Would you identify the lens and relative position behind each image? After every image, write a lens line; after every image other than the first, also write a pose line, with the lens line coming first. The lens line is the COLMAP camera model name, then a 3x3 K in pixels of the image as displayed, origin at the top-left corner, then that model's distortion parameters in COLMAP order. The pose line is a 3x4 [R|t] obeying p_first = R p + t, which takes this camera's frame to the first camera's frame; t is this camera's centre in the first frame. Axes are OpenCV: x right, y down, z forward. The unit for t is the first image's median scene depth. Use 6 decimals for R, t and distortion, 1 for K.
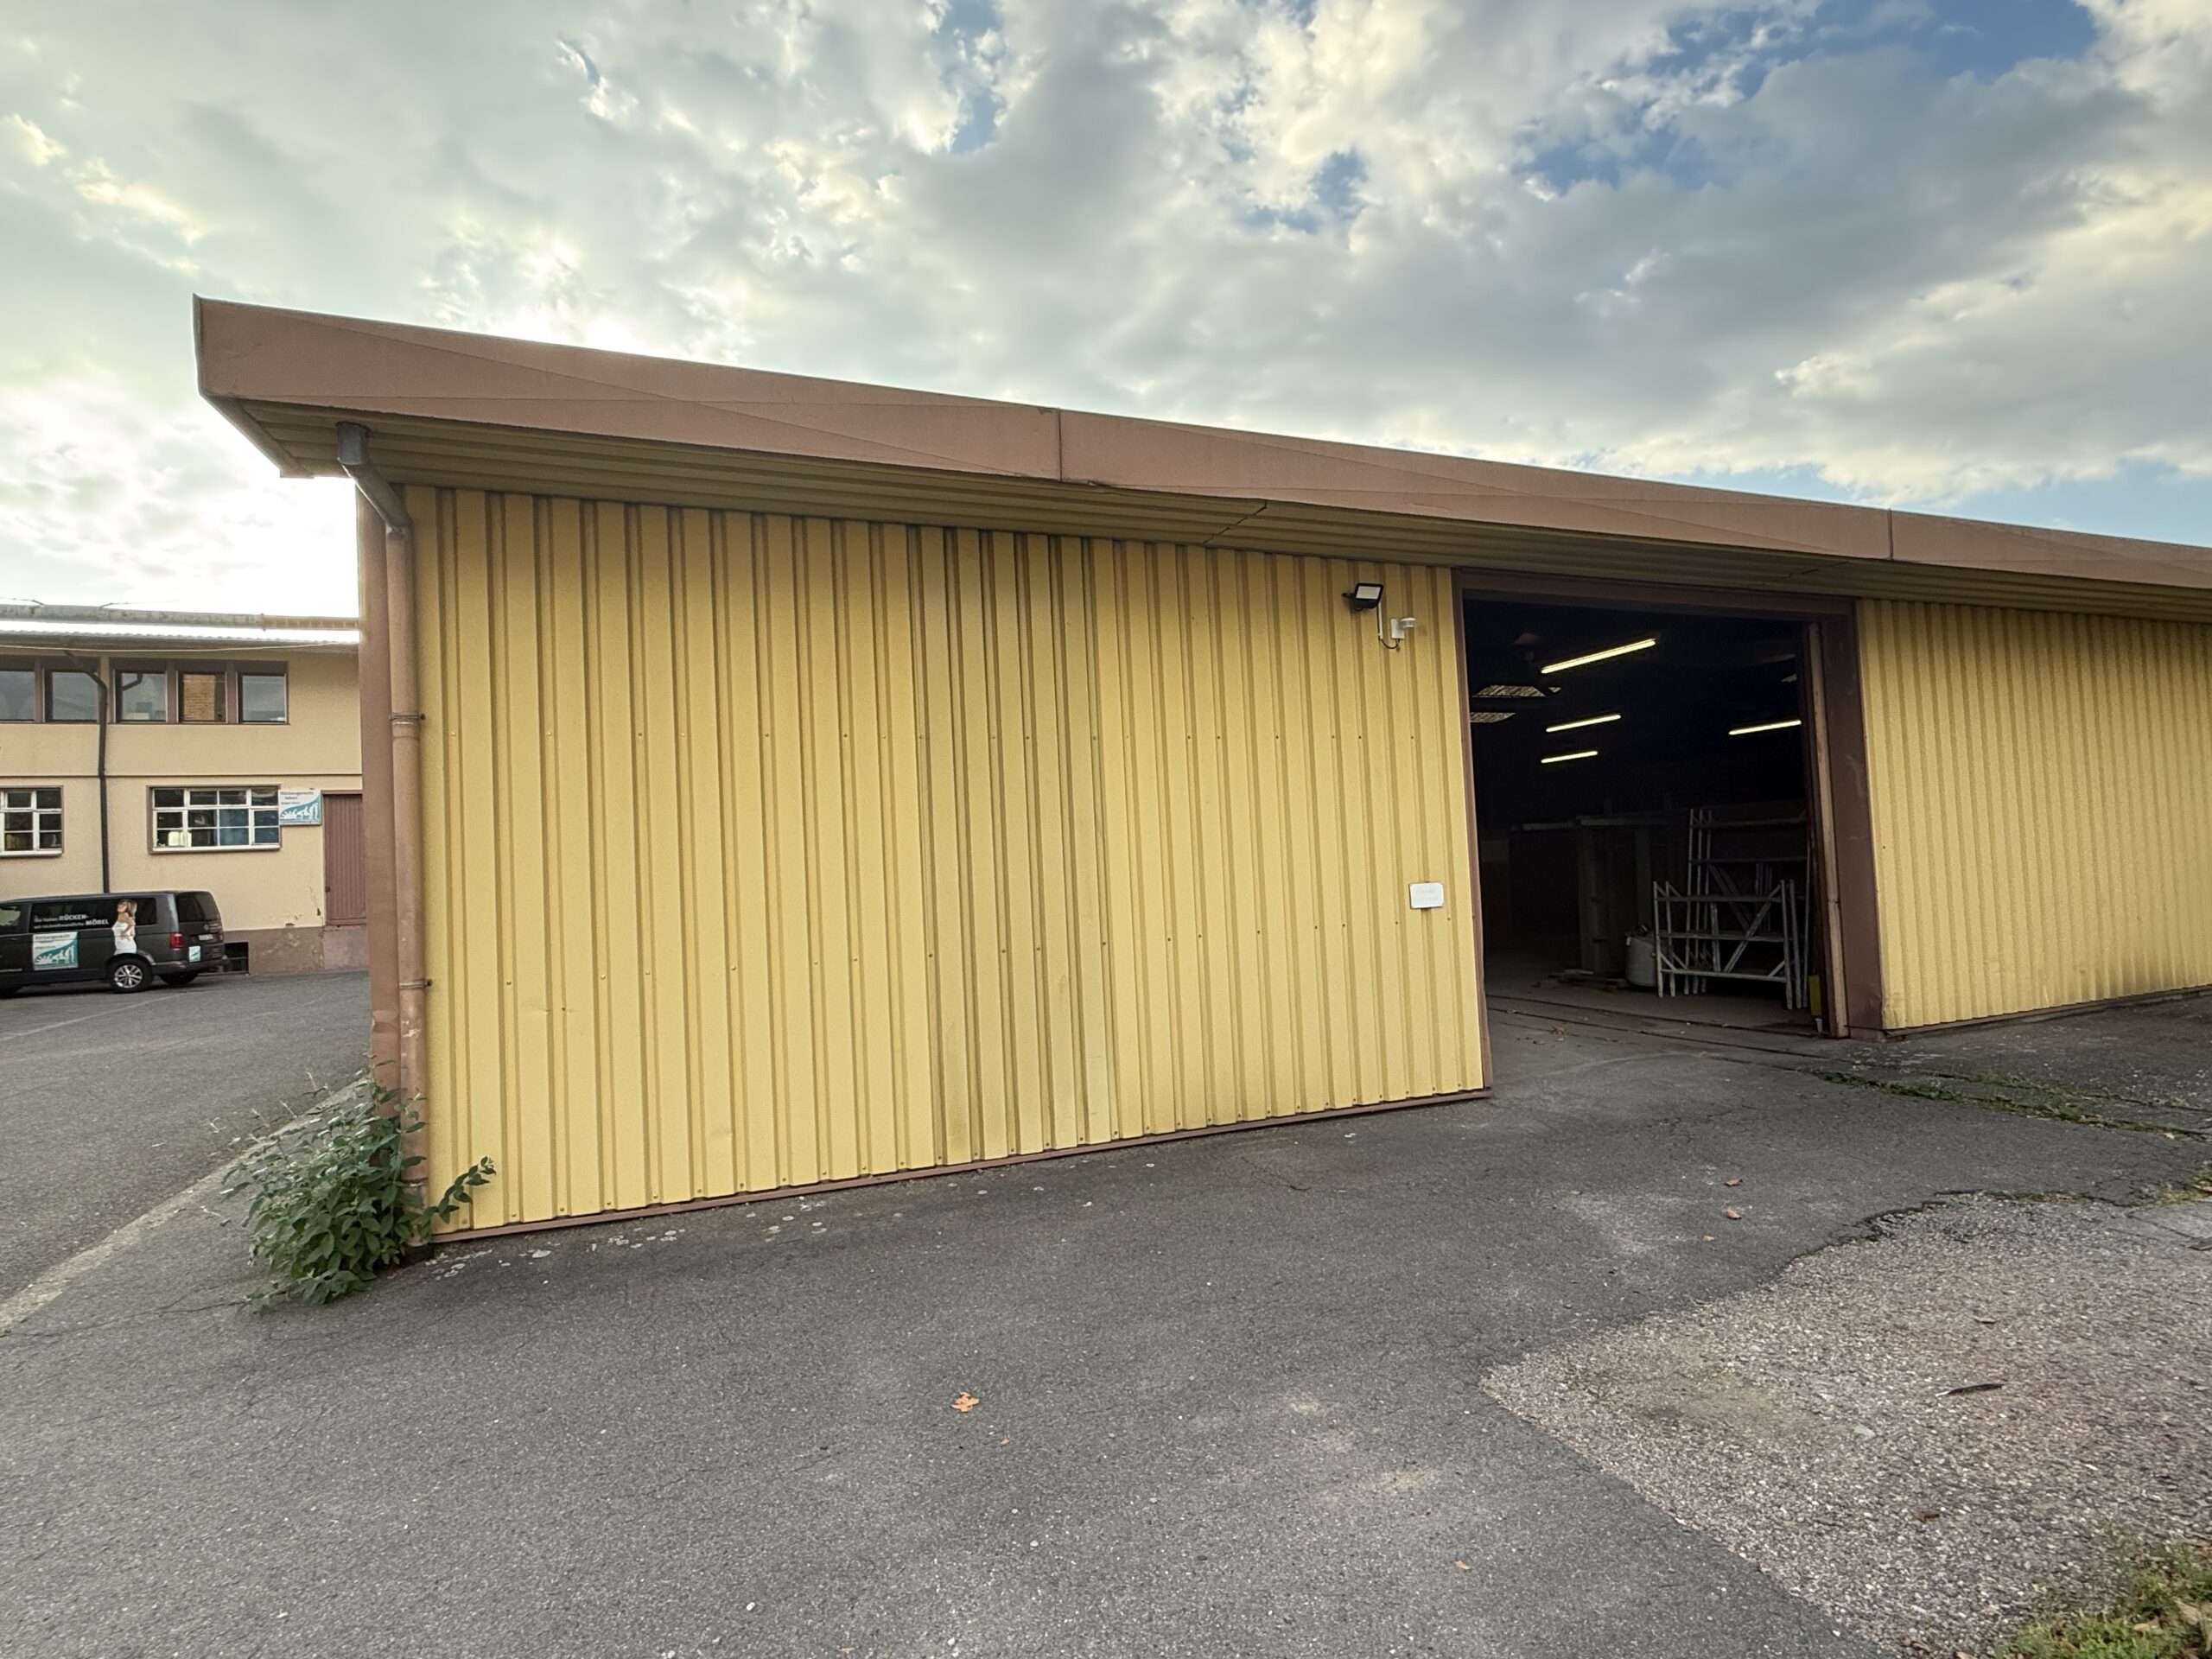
lens RADIAL K [[1095.9, 0, 1106.0], [0, 1095.9, 829.5], [0, 0, 1]] dist [-0.014232, -0.000515]
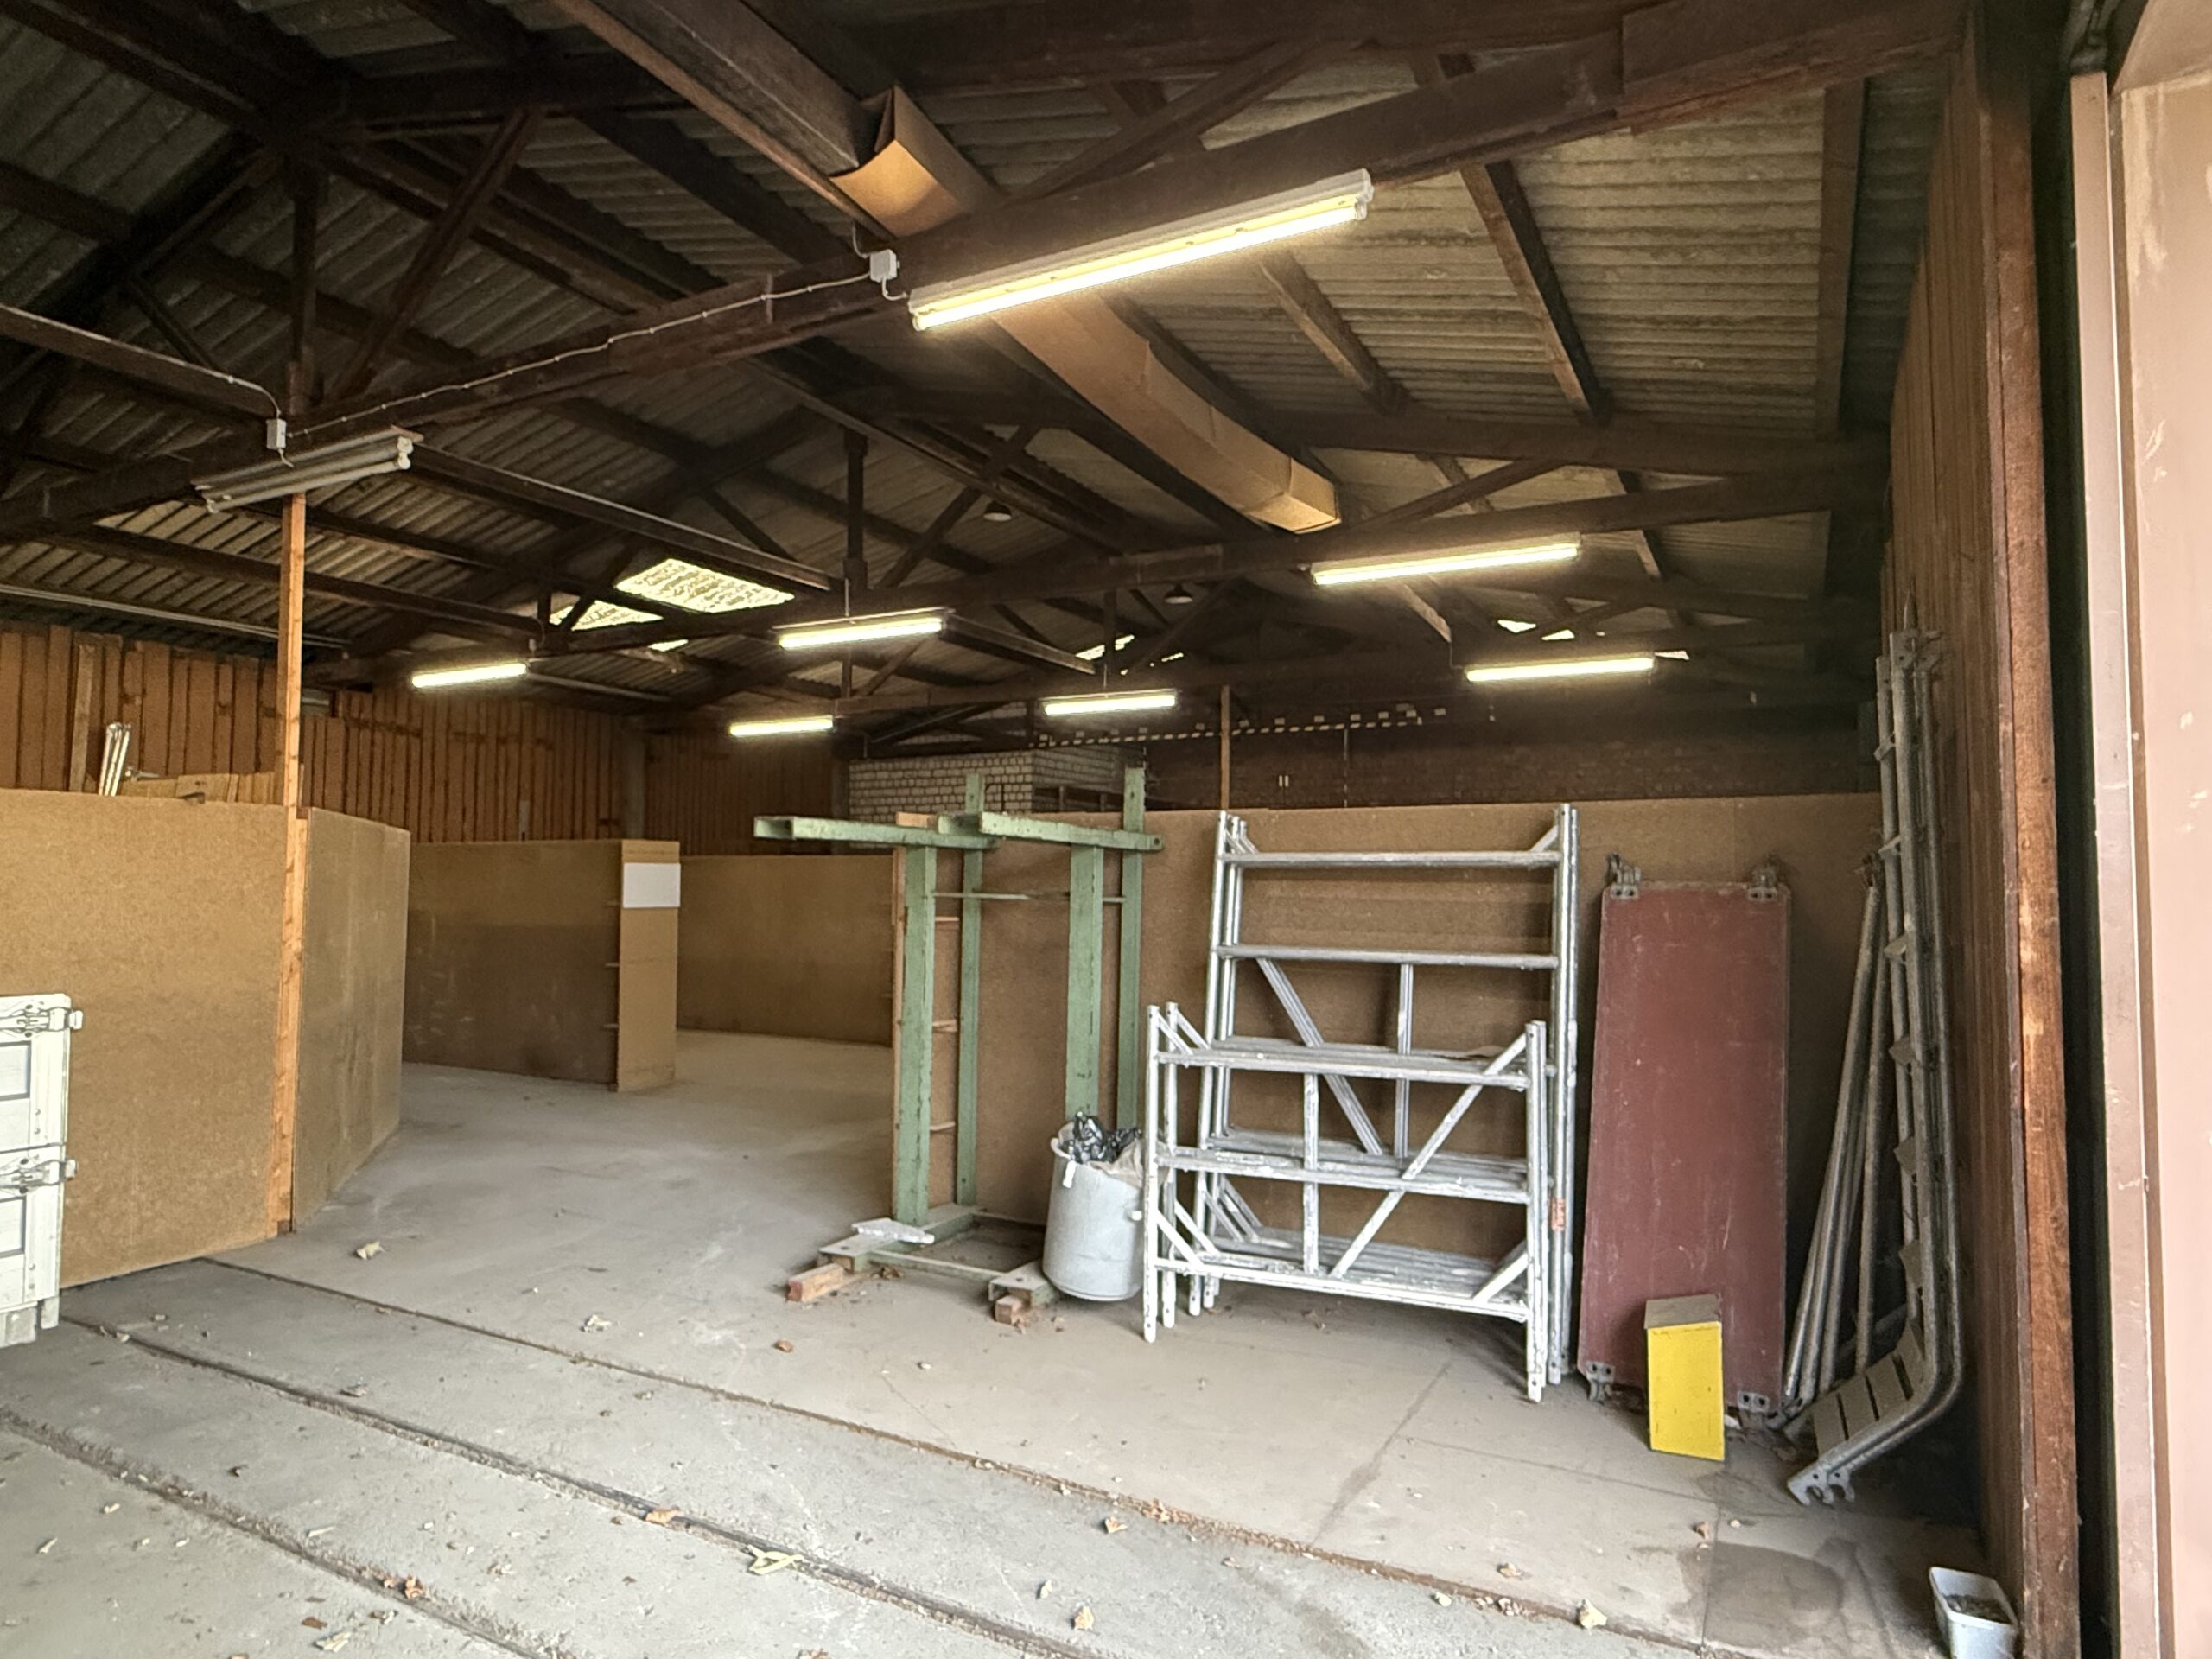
lens RADIAL K [[1290.0, 0, 1106.0], [0, 1290.0, 829.5], [0, 0, 1]] dist [-0.002612, -0.001586]
pose [[0.755718, 0.077907, 0.650247, 0.292325], [-0.065494, 0.996912, -0.043324, 0.012929], [-0.651614, -0.009847, 0.758487, 0.941500]]
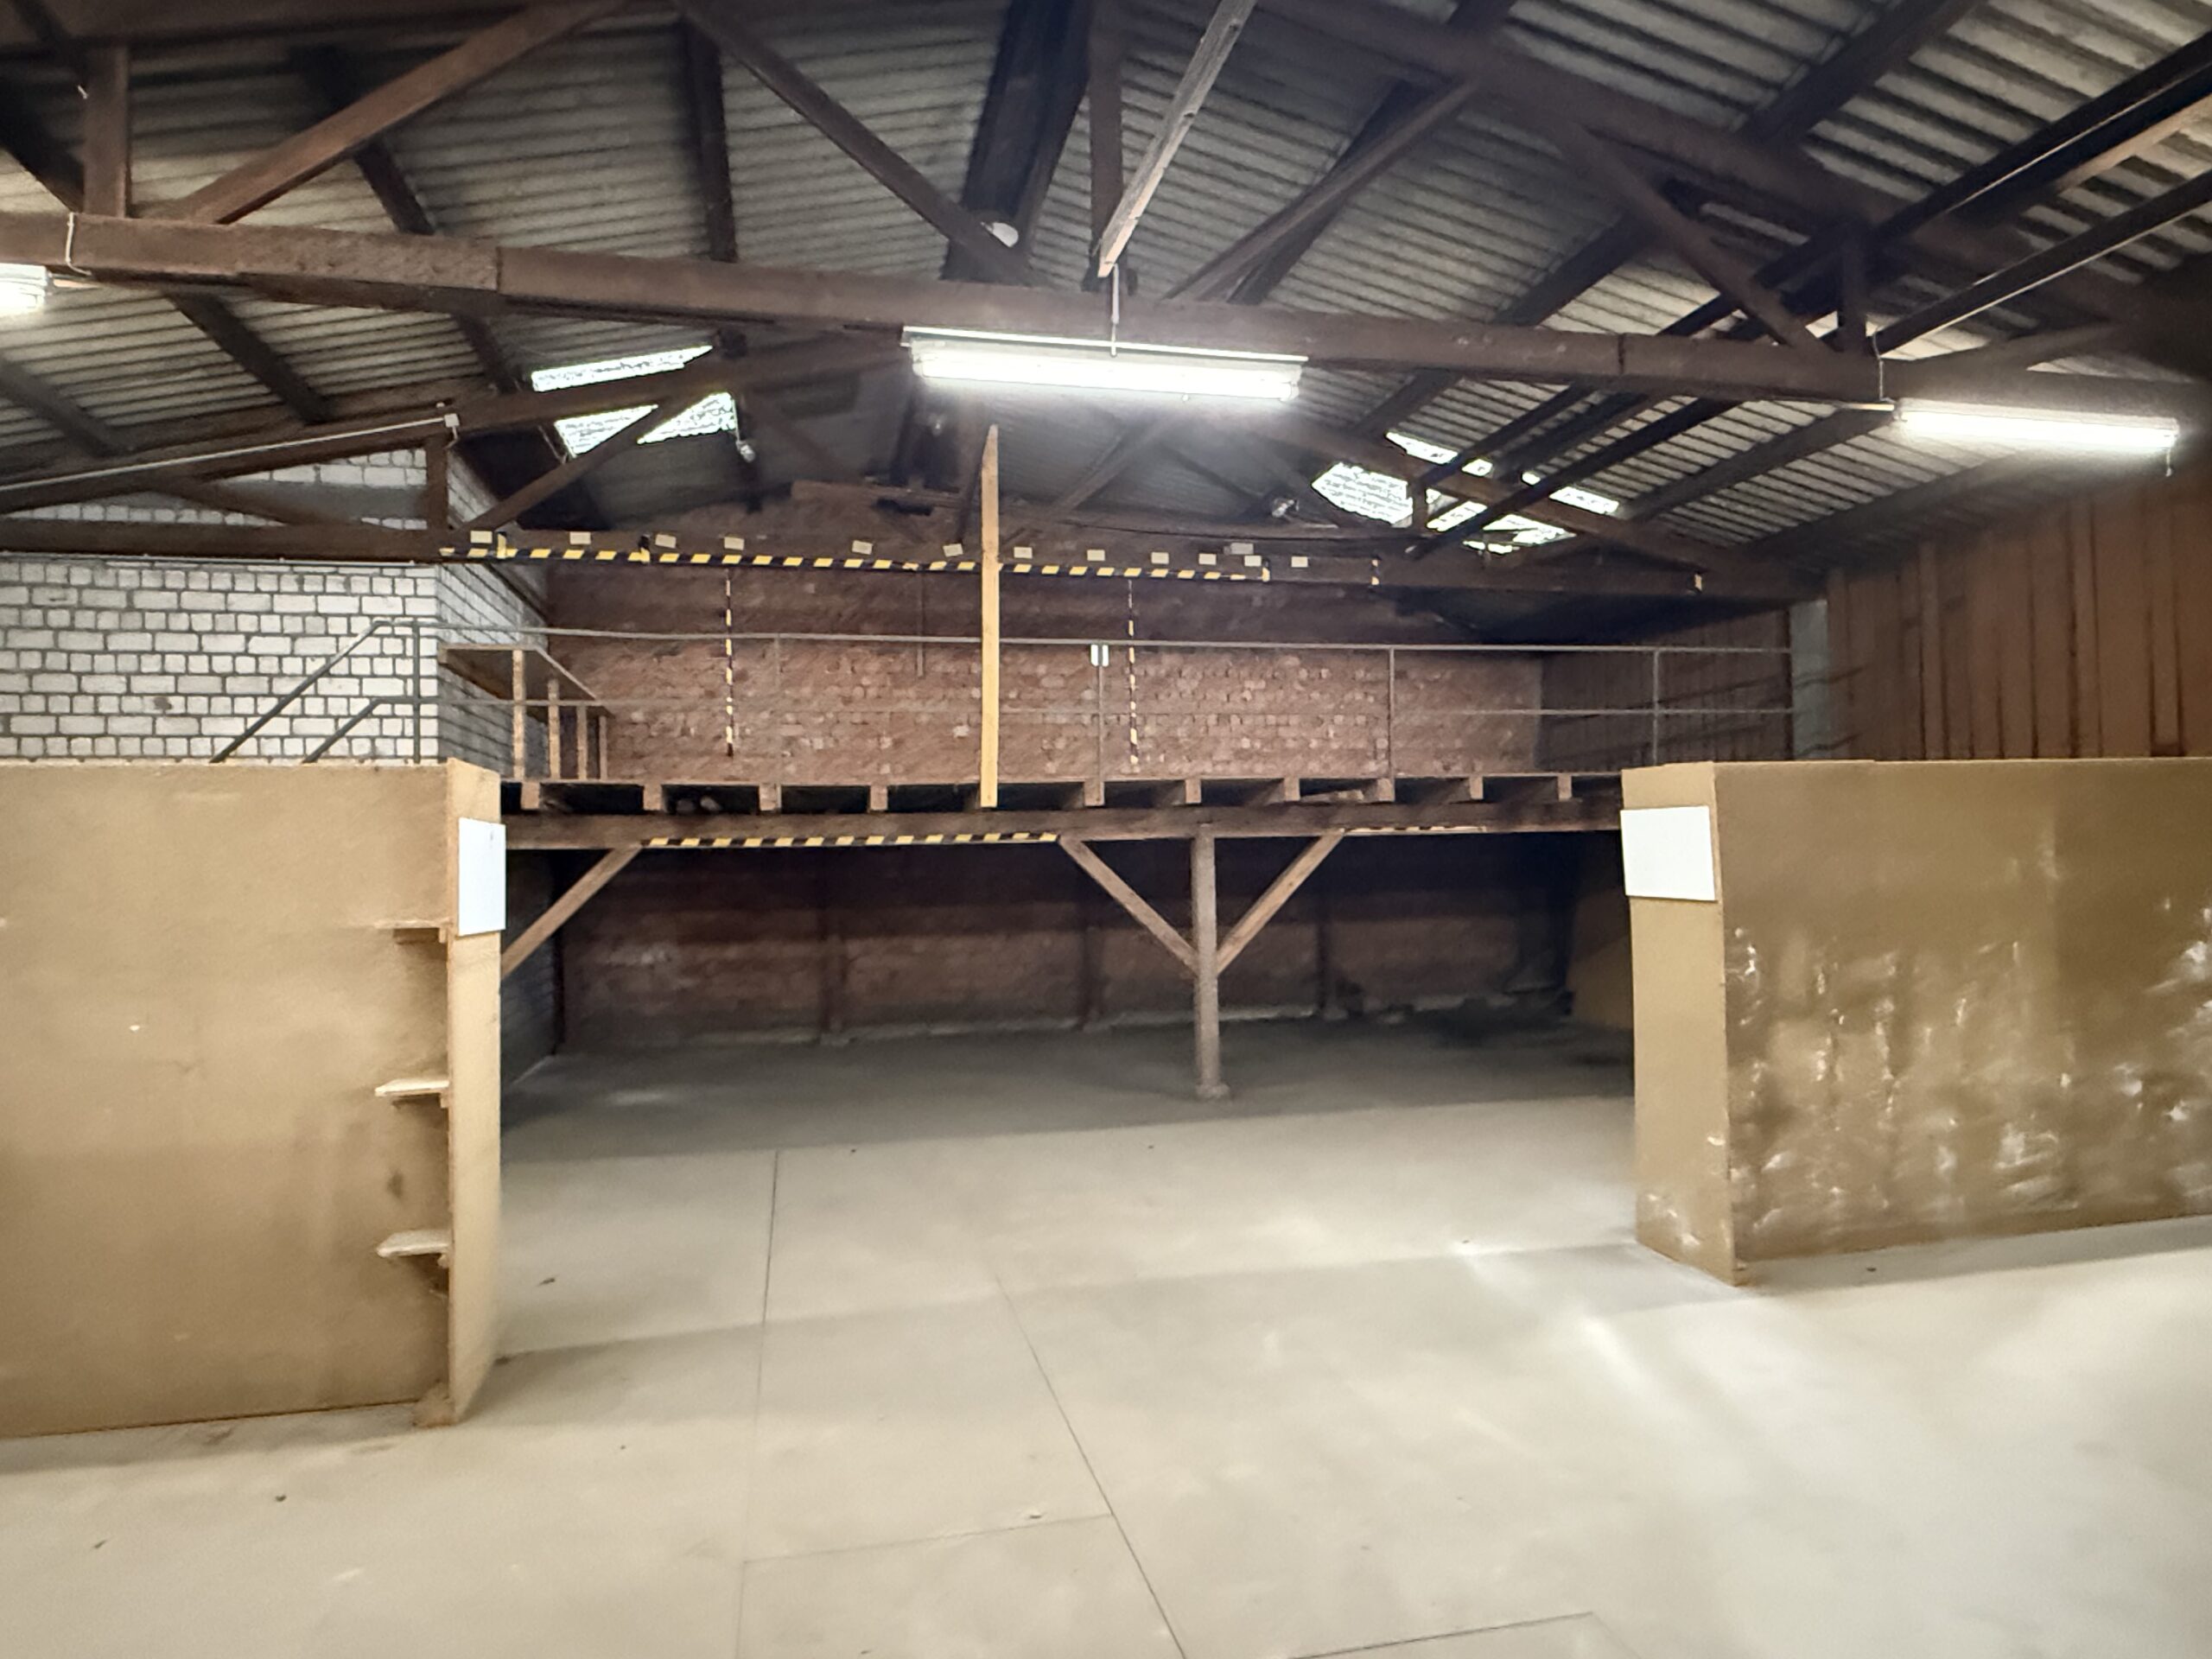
lens RADIAL K [[1290.0, 0, 1106.0], [0, 1290.0, 829.5], [0, 0, 1]] dist [-0.002612, -0.001586]
pose [[0.132323, 0.065570, 0.989036, 0.411186], [-0.024282, 0.997725, -0.062897, 0.020931], [-0.990909, -0.015693, 0.133614, 1.247554]]
